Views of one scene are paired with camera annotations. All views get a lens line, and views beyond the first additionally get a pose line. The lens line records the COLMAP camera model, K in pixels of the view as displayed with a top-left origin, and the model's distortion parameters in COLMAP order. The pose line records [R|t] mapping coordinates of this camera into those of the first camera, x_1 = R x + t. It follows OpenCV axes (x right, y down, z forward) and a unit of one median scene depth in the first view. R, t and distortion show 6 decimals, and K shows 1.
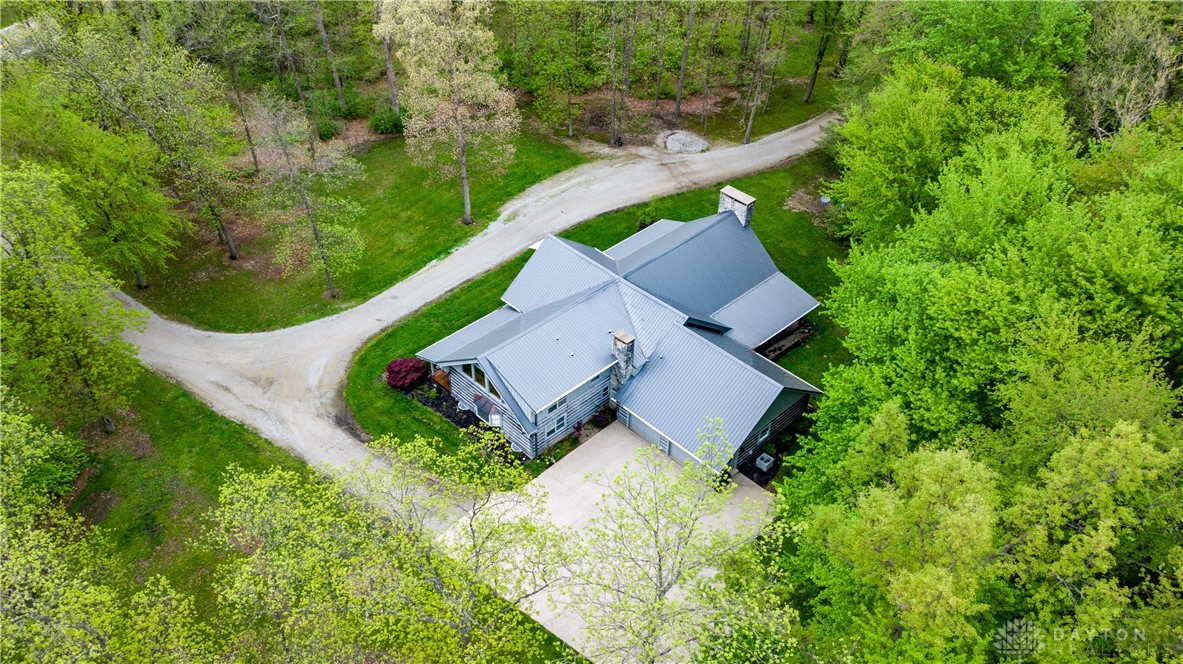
lens RADIAL K [[856.6, 0, 598.0], [0, 856.6, 365.6], [0, 0, 1]] dist [0.002315, -0.001678]
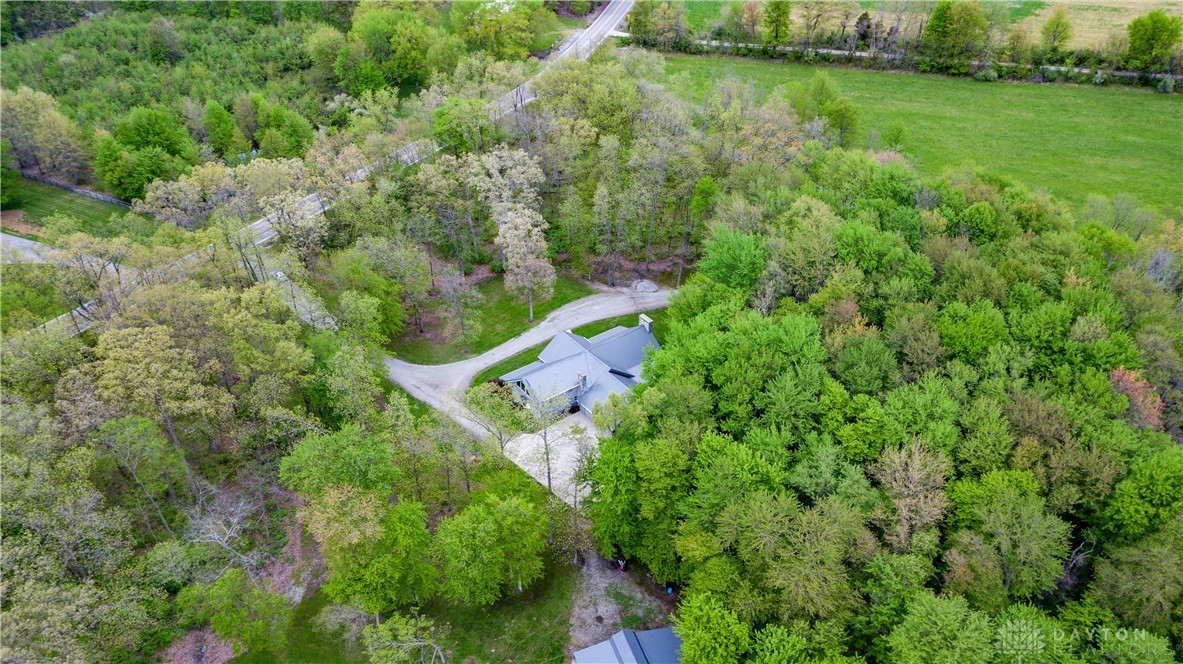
lens RADIAL K [[921.0, 0, 591.5], [0, 921.0, 332.0], [0, 0, 1]] dist [-0.000183, -0.000904]
pose [[0.988796, 0.061310, -0.136102, 0.320084], [-0.079043, 0.988494, -0.128965, 0.144568], [0.126629, 0.138278, 0.982265, -1.256112]]
